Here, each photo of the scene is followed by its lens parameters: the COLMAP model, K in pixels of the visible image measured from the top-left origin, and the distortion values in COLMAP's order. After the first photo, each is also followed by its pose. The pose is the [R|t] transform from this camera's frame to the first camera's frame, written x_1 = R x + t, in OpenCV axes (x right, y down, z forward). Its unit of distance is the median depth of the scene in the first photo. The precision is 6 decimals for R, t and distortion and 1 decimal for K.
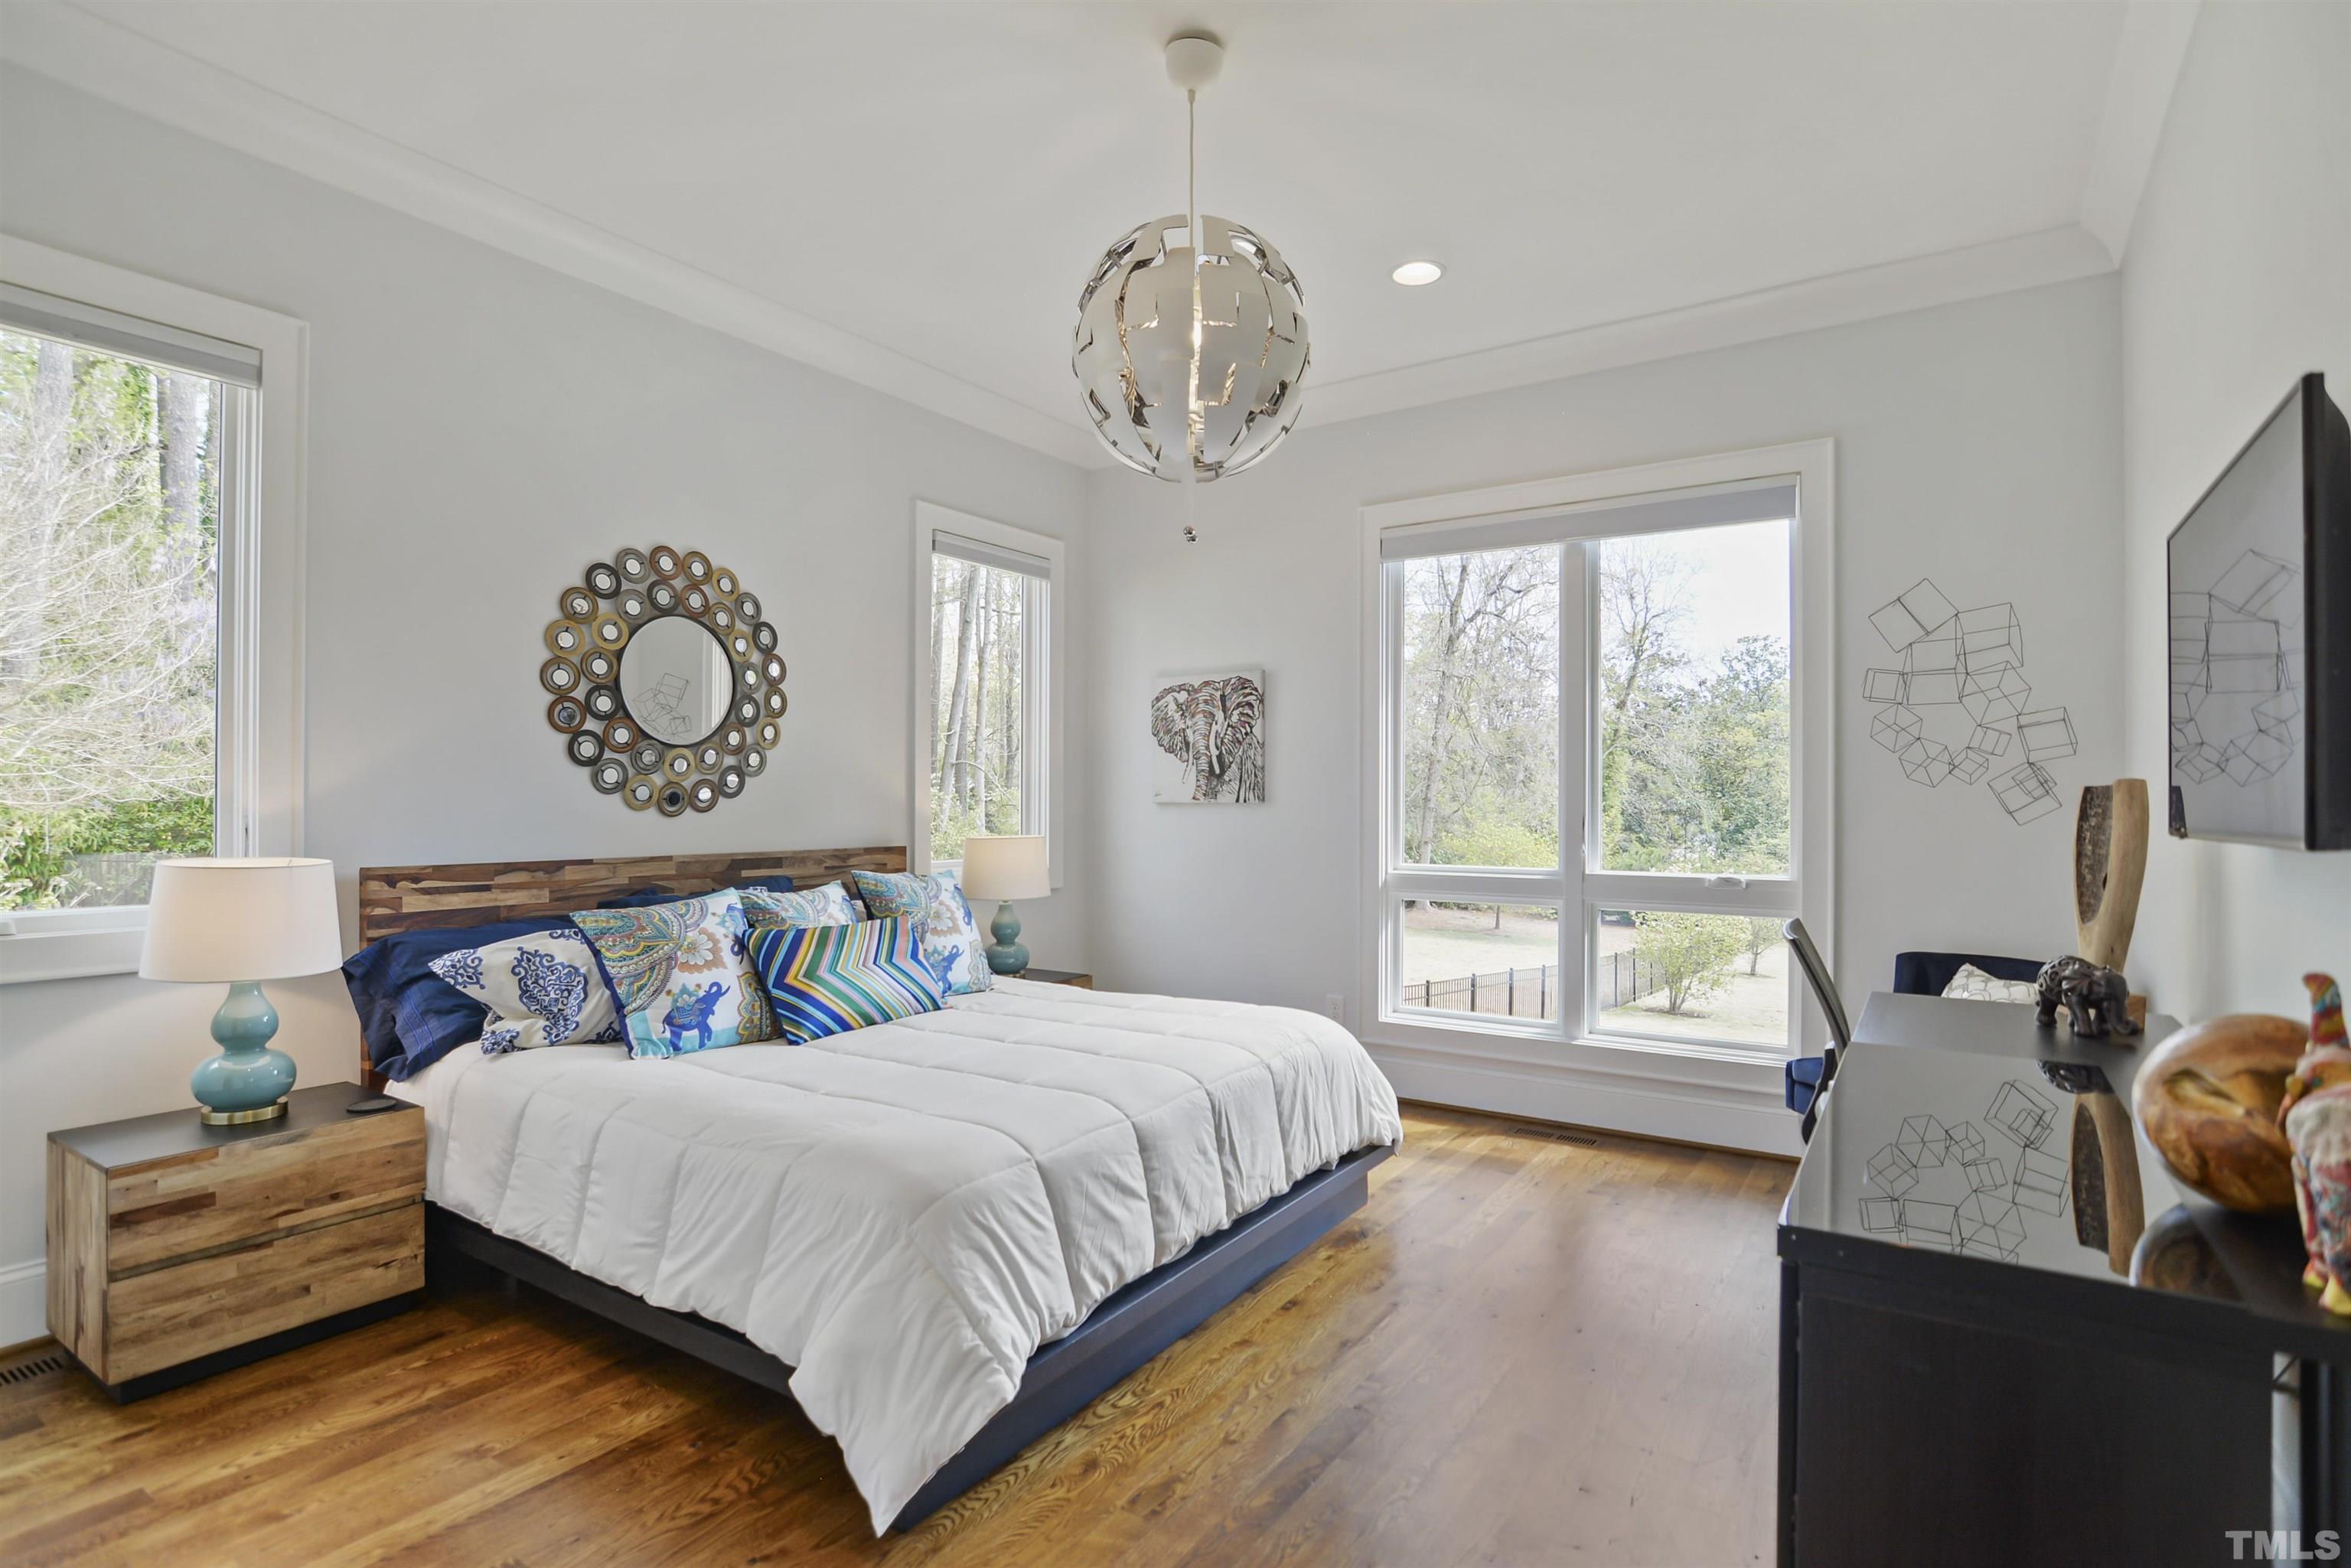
lens RADIAL K [[1153.0, 0, 1169.7], [0, 1153.0, 803.2], [0, 0, 1]] dist [-0.029223, 0.006480]
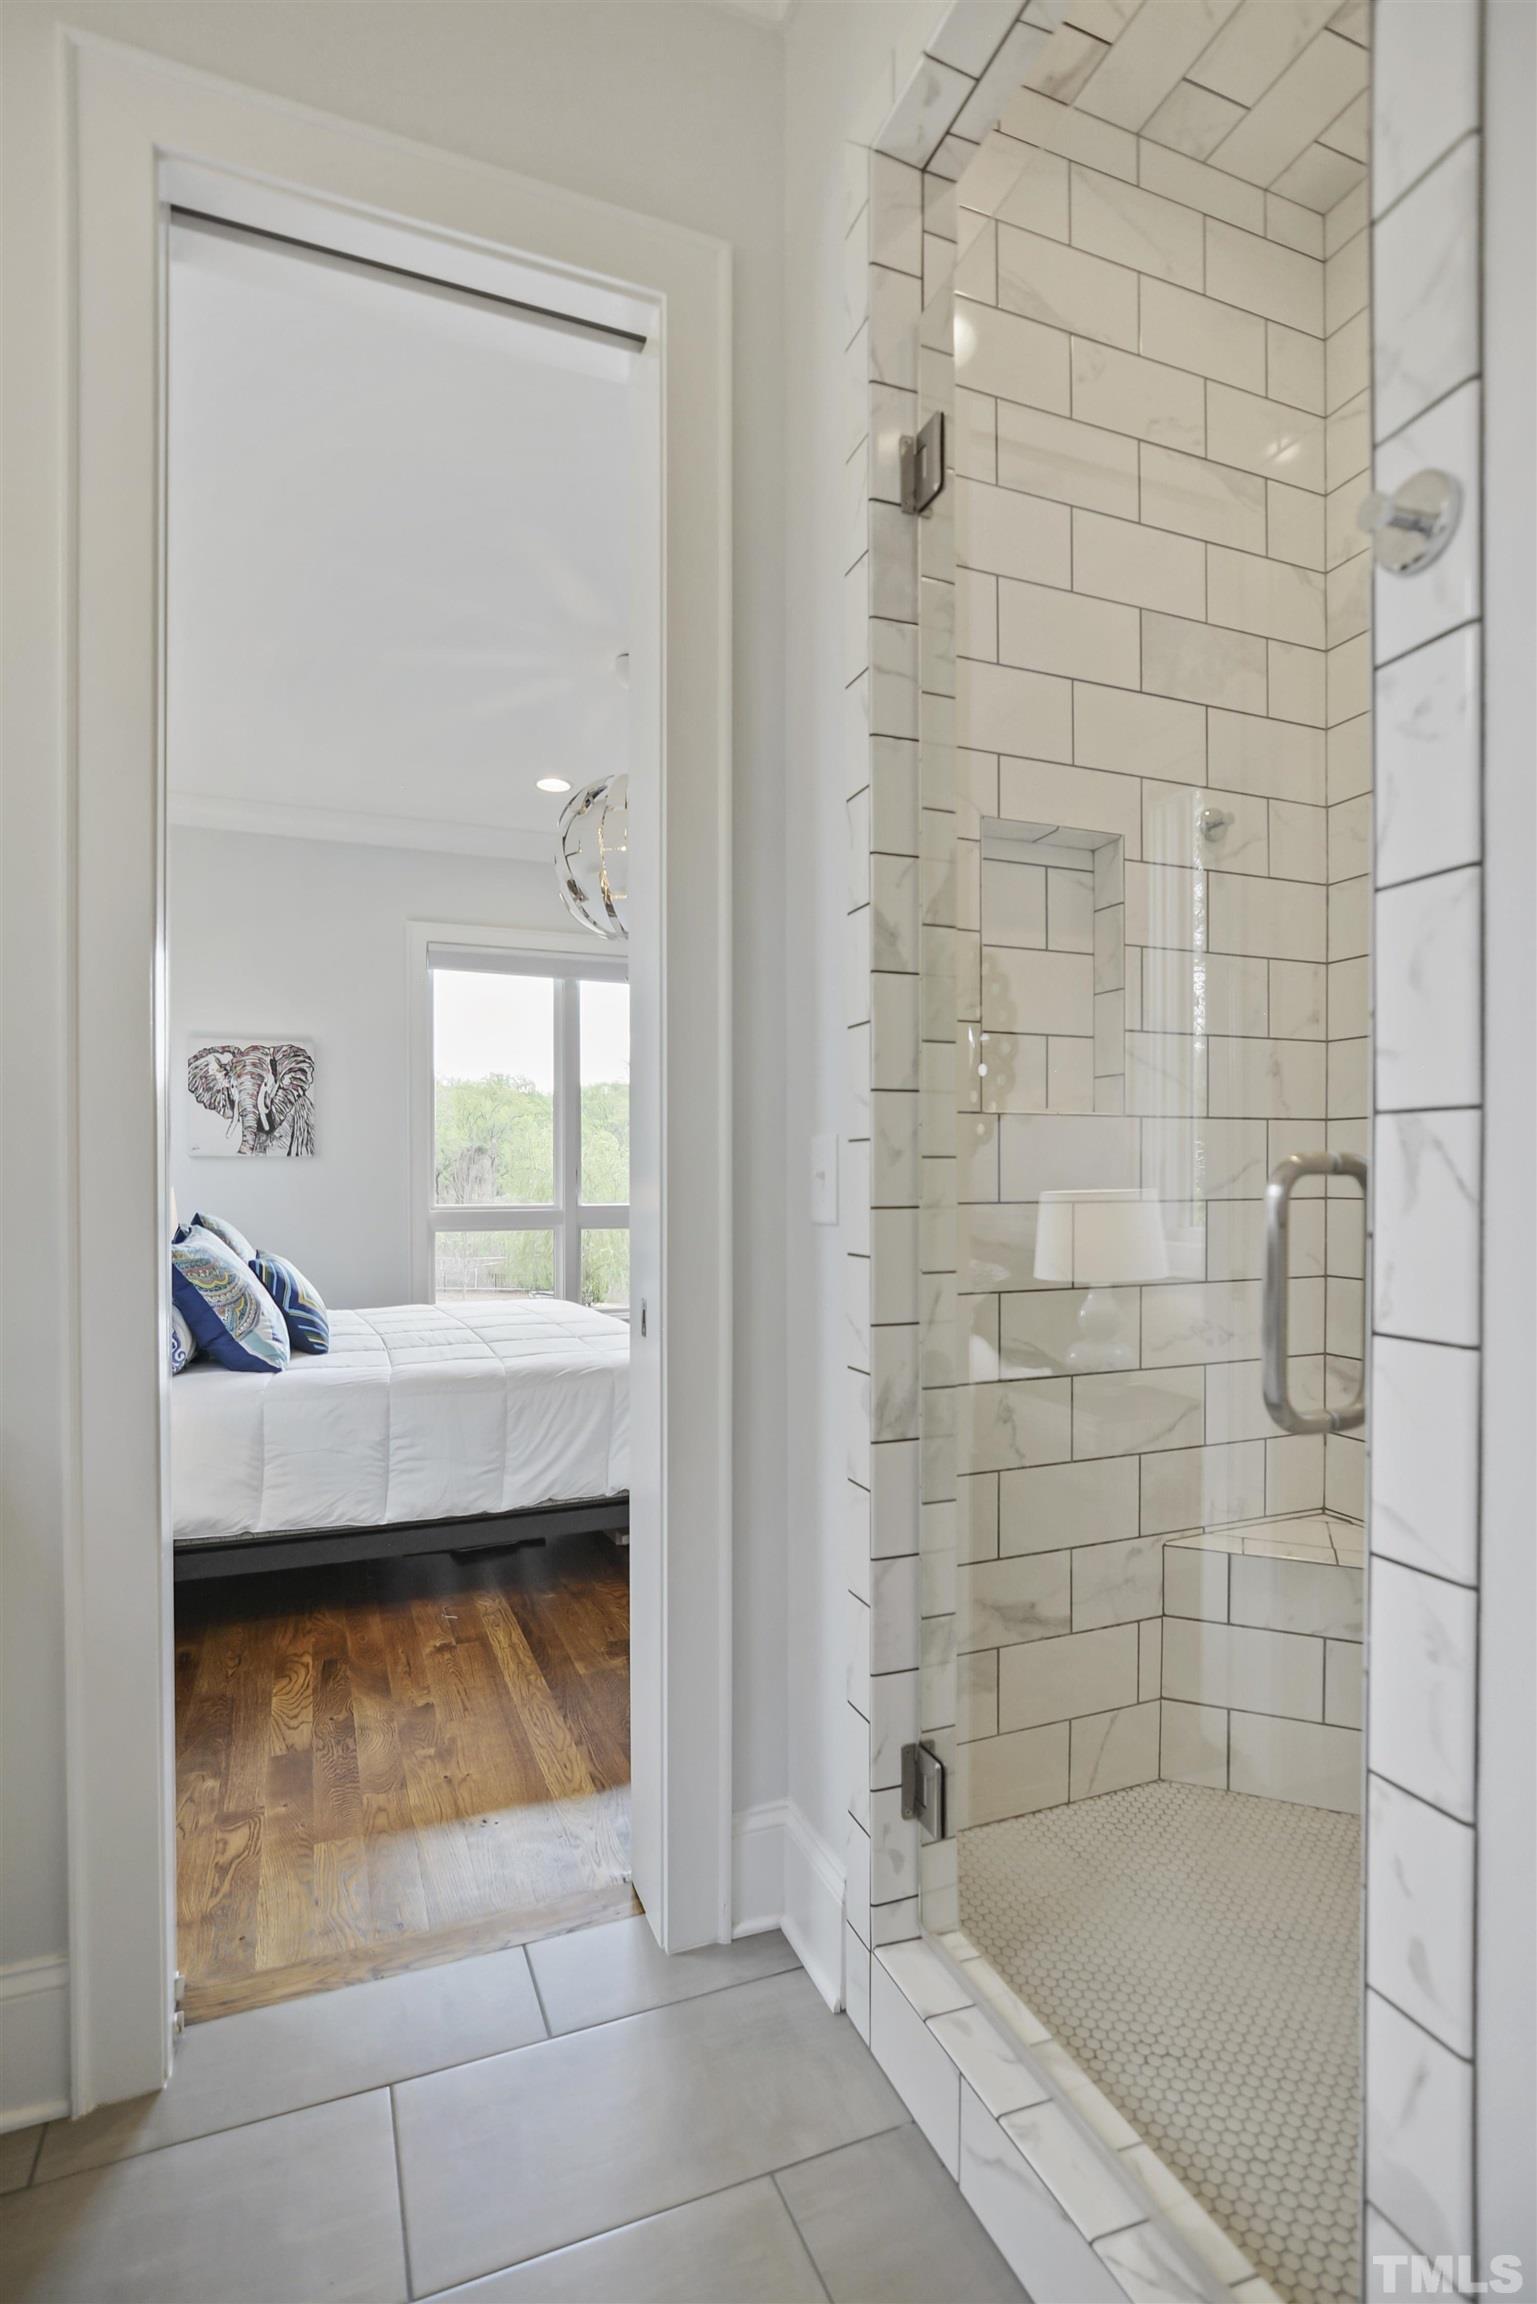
lens RADIAL K [[1130.0, 0, 769.5], [0, 1130.0, 1157.2], [0, 0, 1]] dist [-0.029223, 0.006480]
pose [[0.548012, 0.010713, 0.836402, -0.602009], [0.000811, 0.999911, -0.013338, 0.015455], [-0.836470, 0.007988, 0.547954, -0.001918]]
